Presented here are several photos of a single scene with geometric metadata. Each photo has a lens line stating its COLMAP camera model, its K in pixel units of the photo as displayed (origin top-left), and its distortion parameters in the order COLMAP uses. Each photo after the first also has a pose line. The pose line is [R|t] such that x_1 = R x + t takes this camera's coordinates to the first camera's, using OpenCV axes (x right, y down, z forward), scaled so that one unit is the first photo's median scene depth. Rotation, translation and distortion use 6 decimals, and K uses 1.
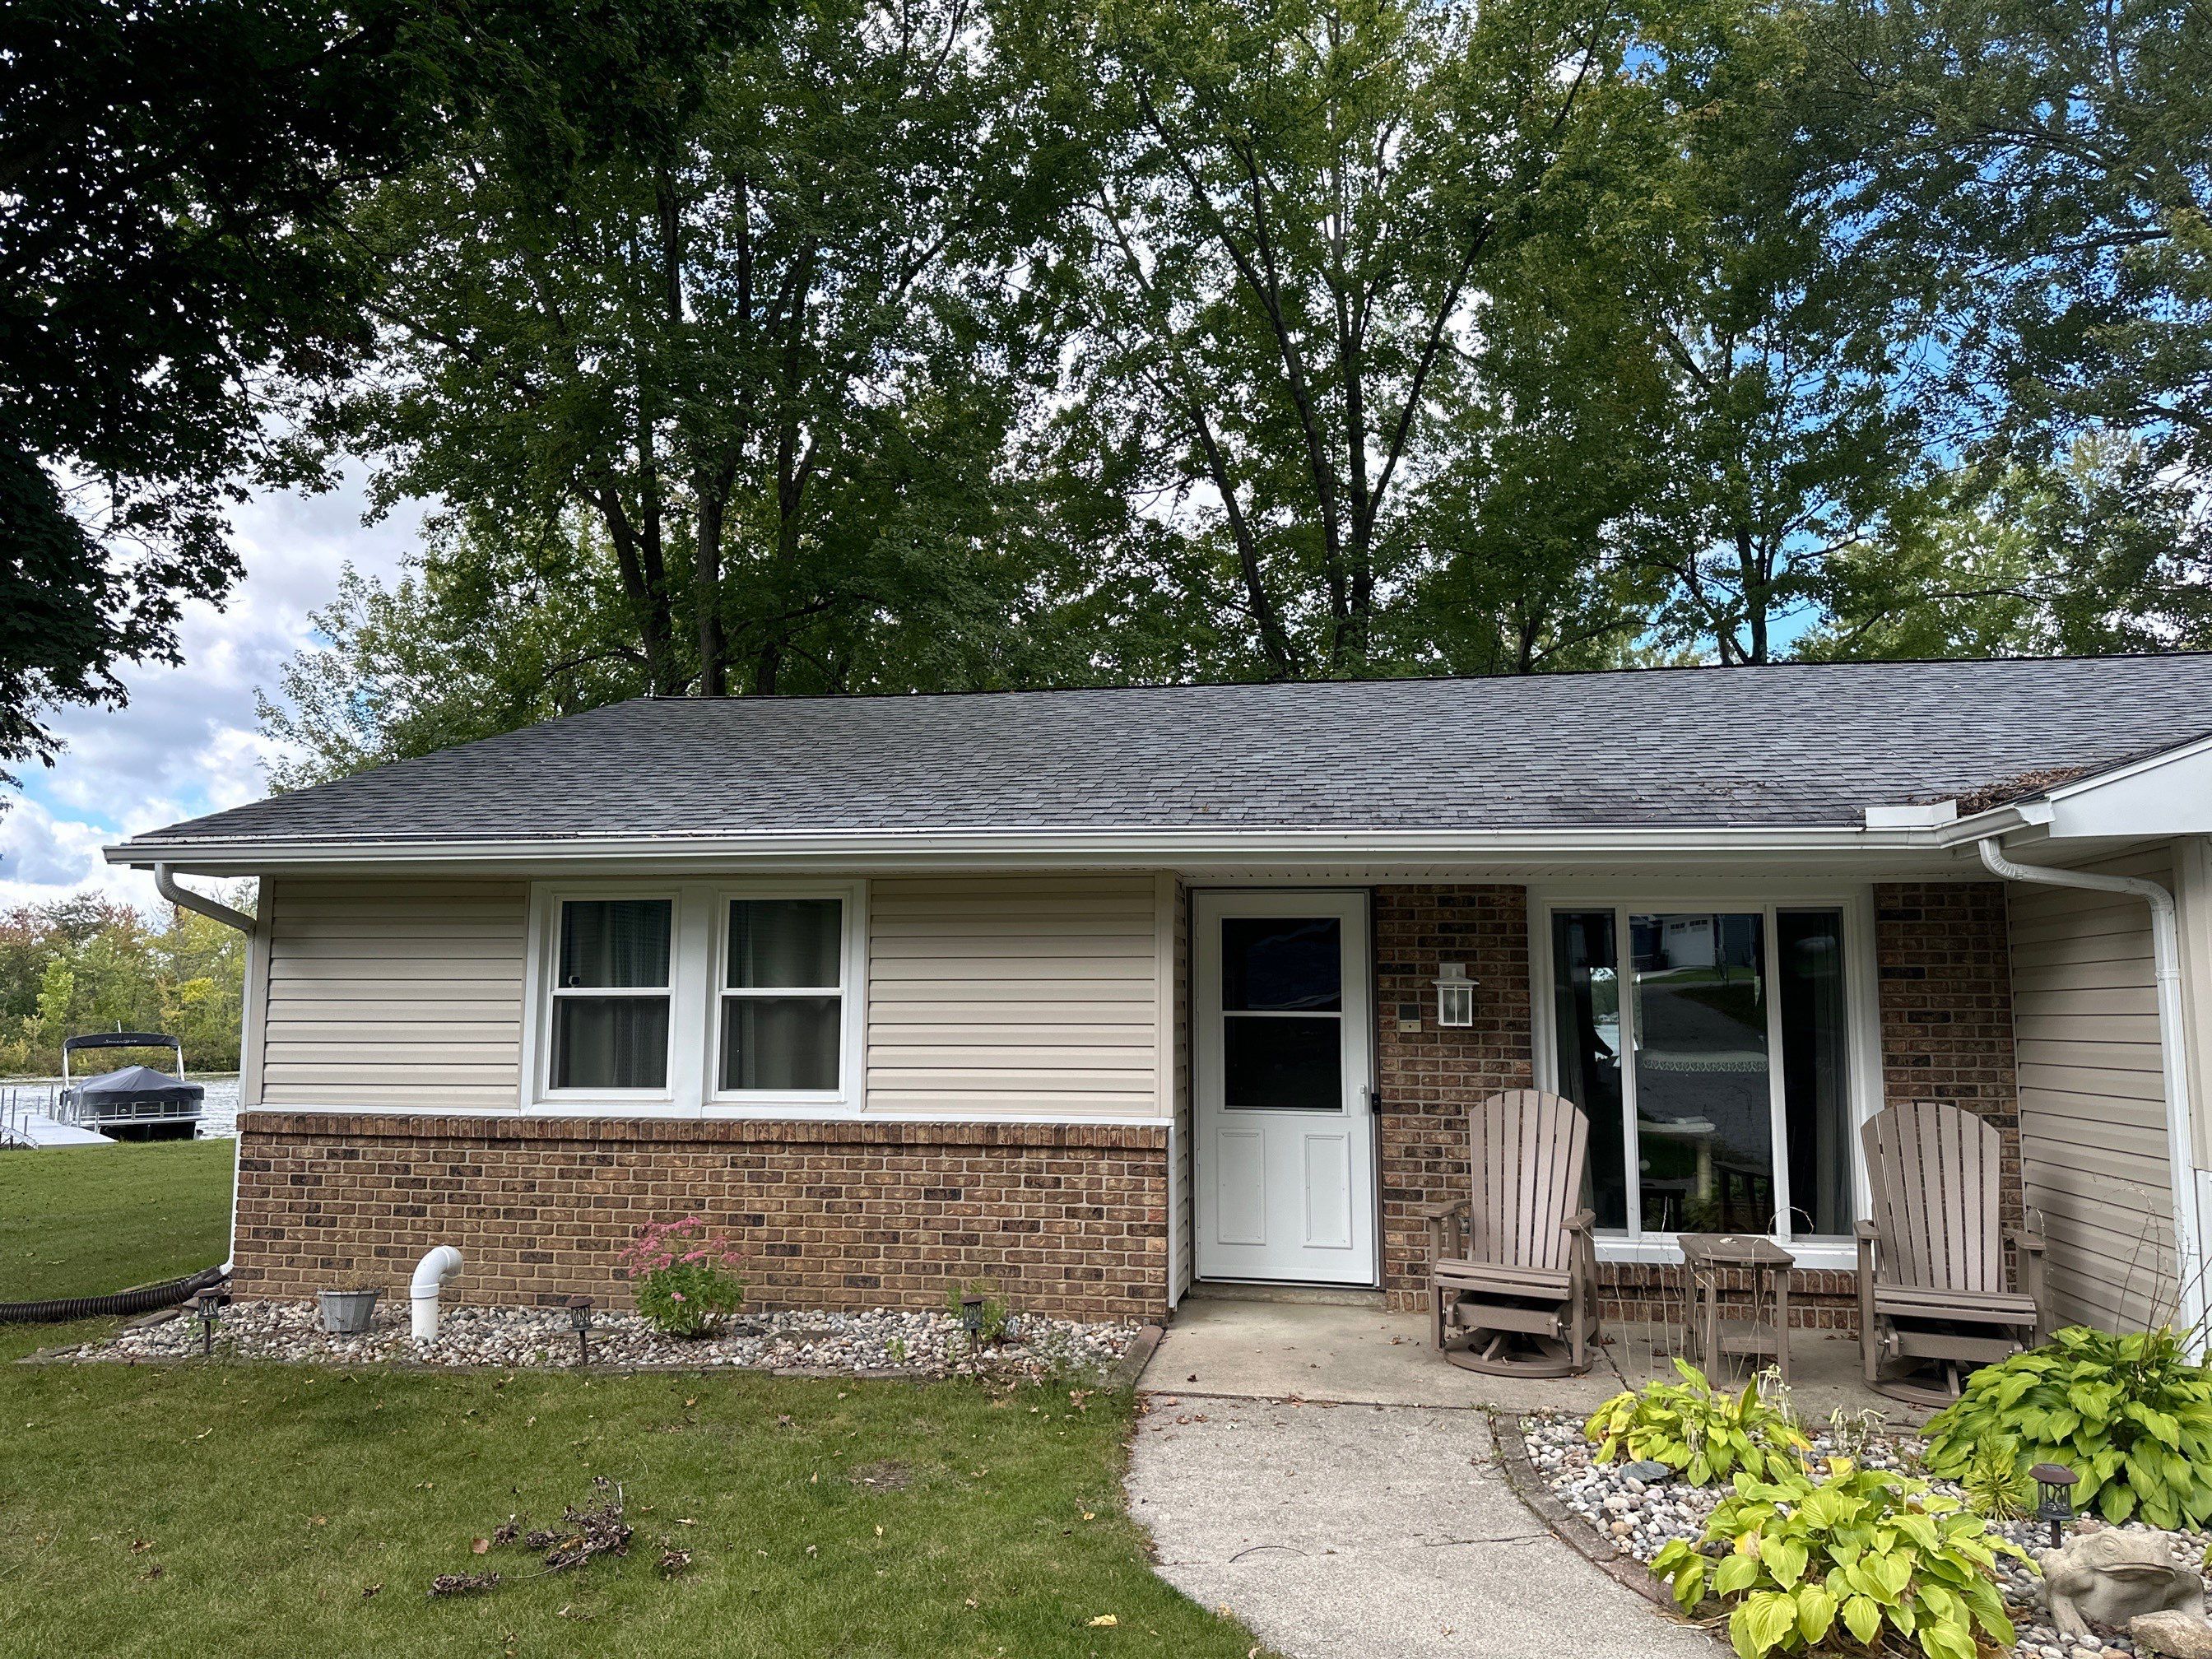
lens RADIAL K [[1535.0, 0, 1106.0], [0, 1535.0, 829.5], [0, 0, 1]] dist [0.186960, -0.367458]
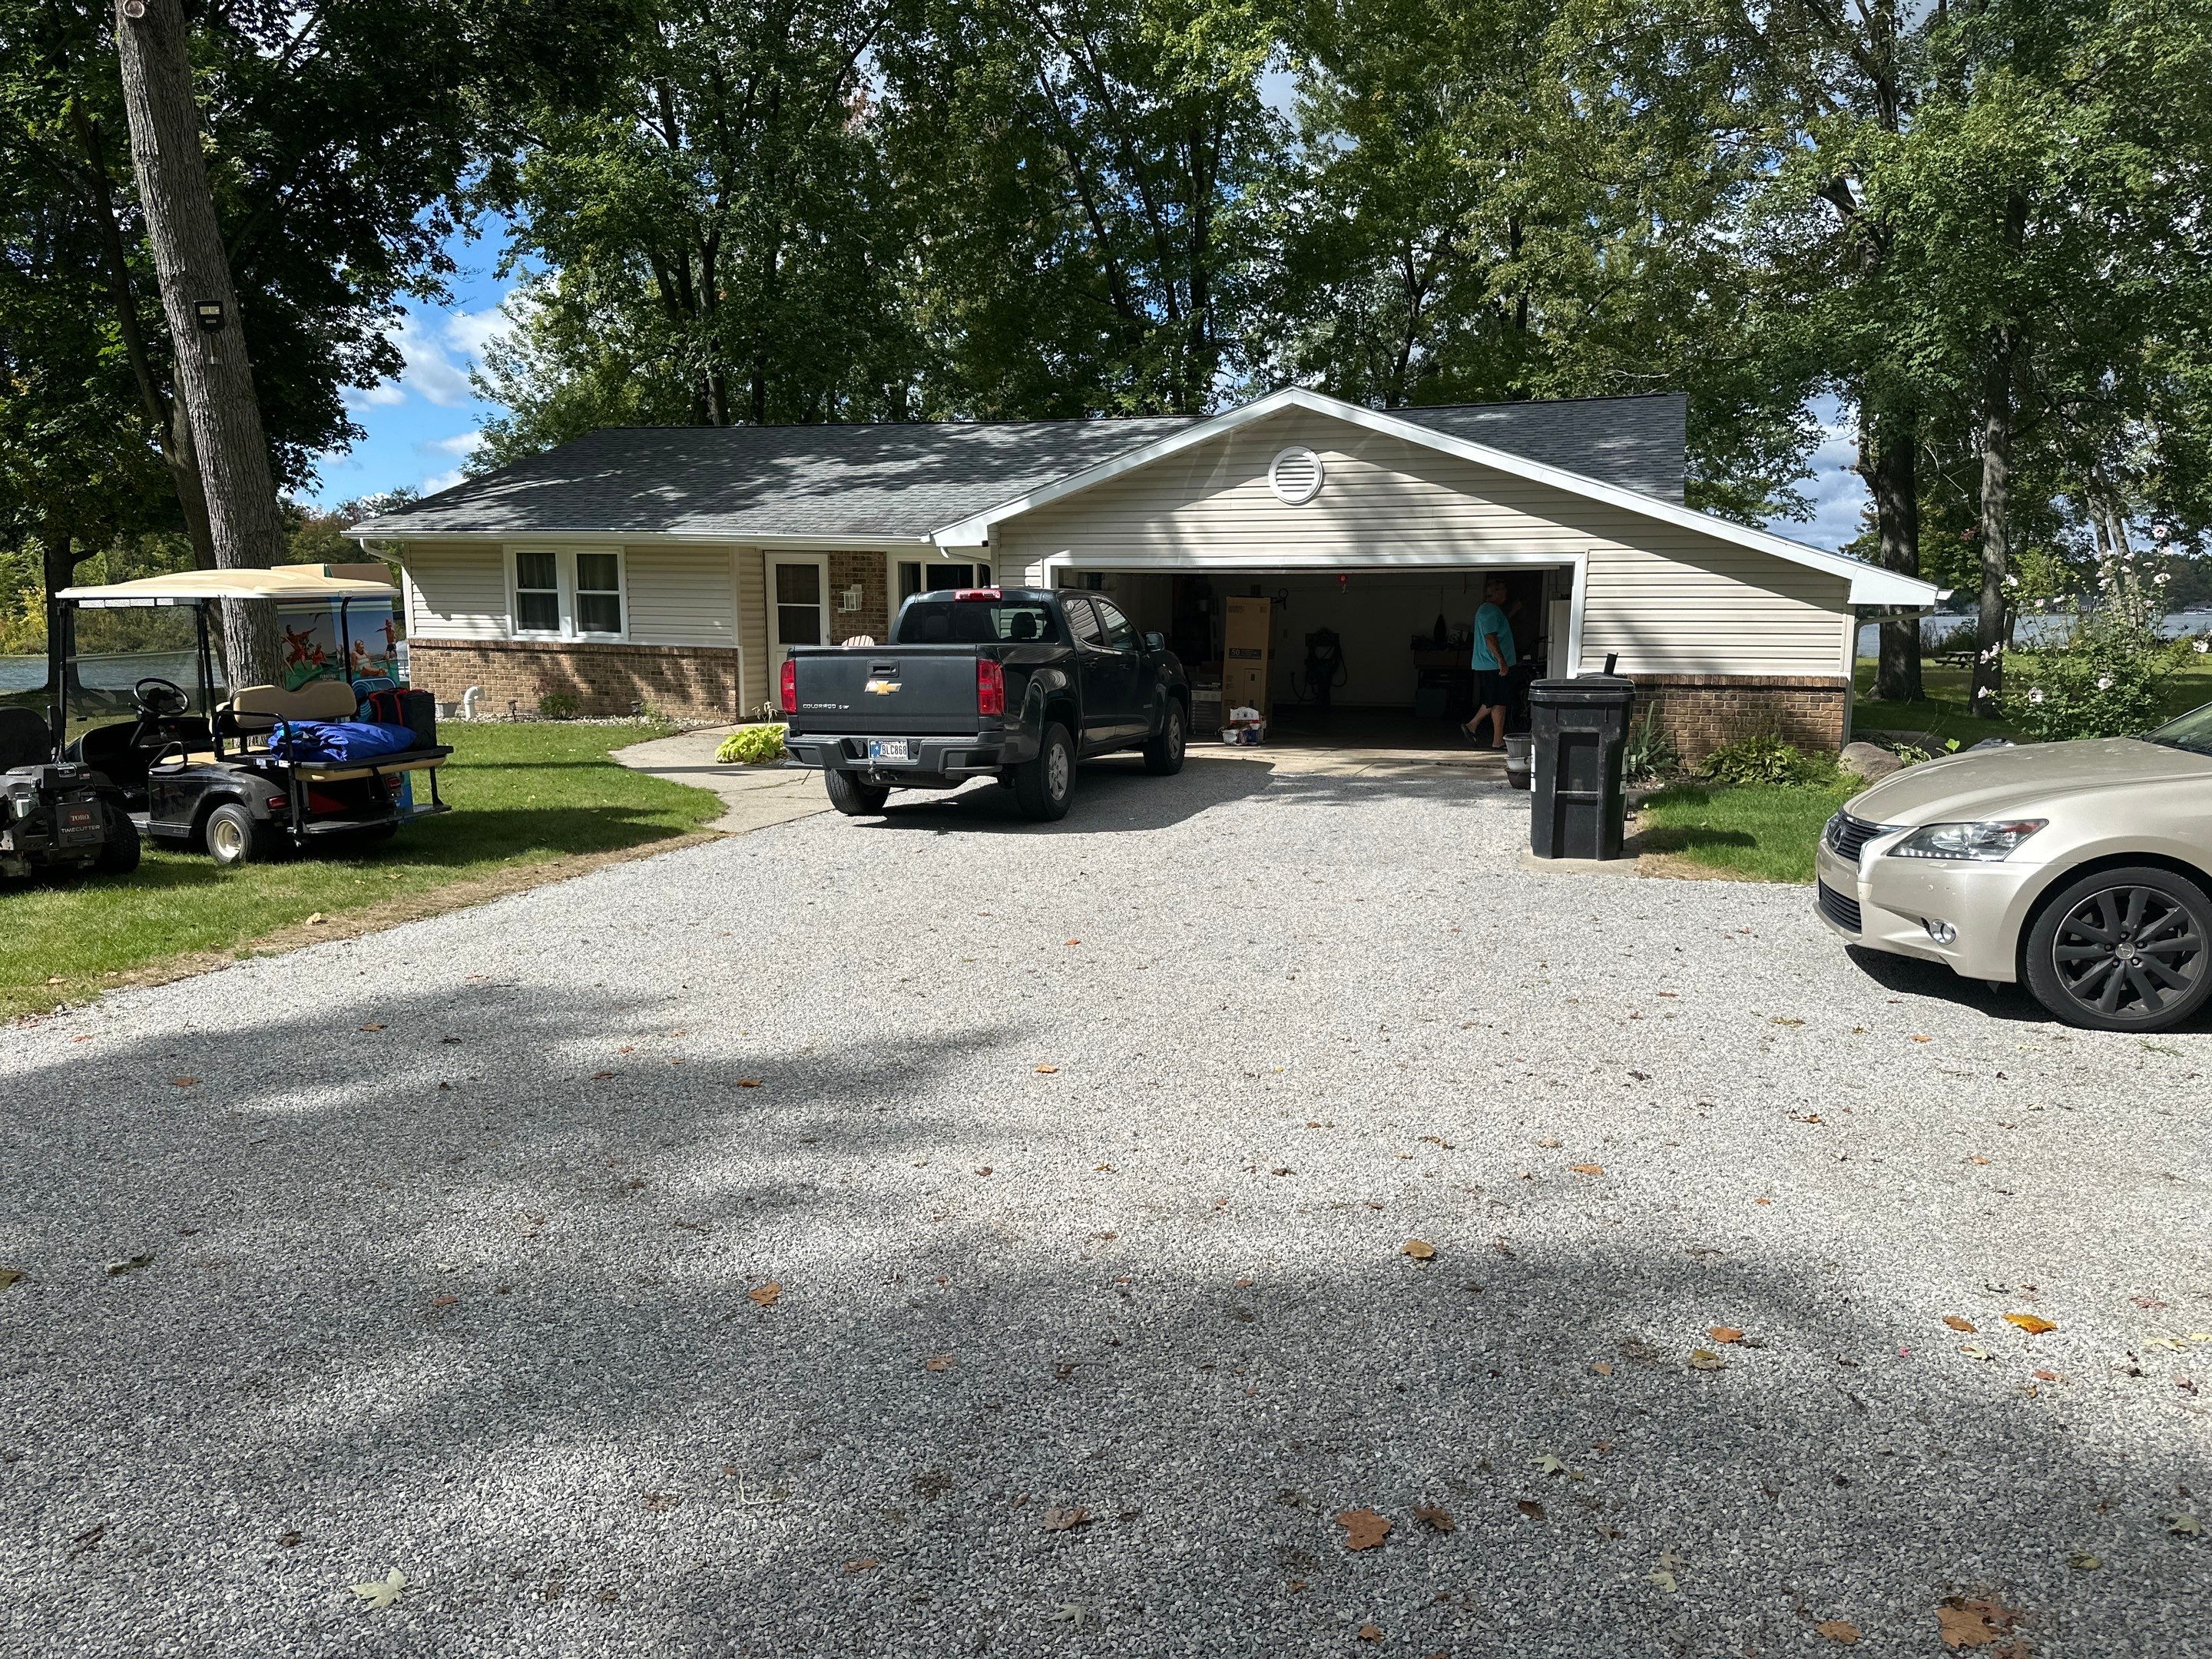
lens RADIAL K [[1535.0, 0, 1106.0], [0, 1535.0, 829.5], [0, 0, 1]] dist [0.186960, -0.367458]
pose [[0.985591, 0.031384, -0.166209, 1.007796], [0.013369, 0.965108, 0.261511, -0.169258], [0.168617, -0.259965, 0.950782, -1.317402]]
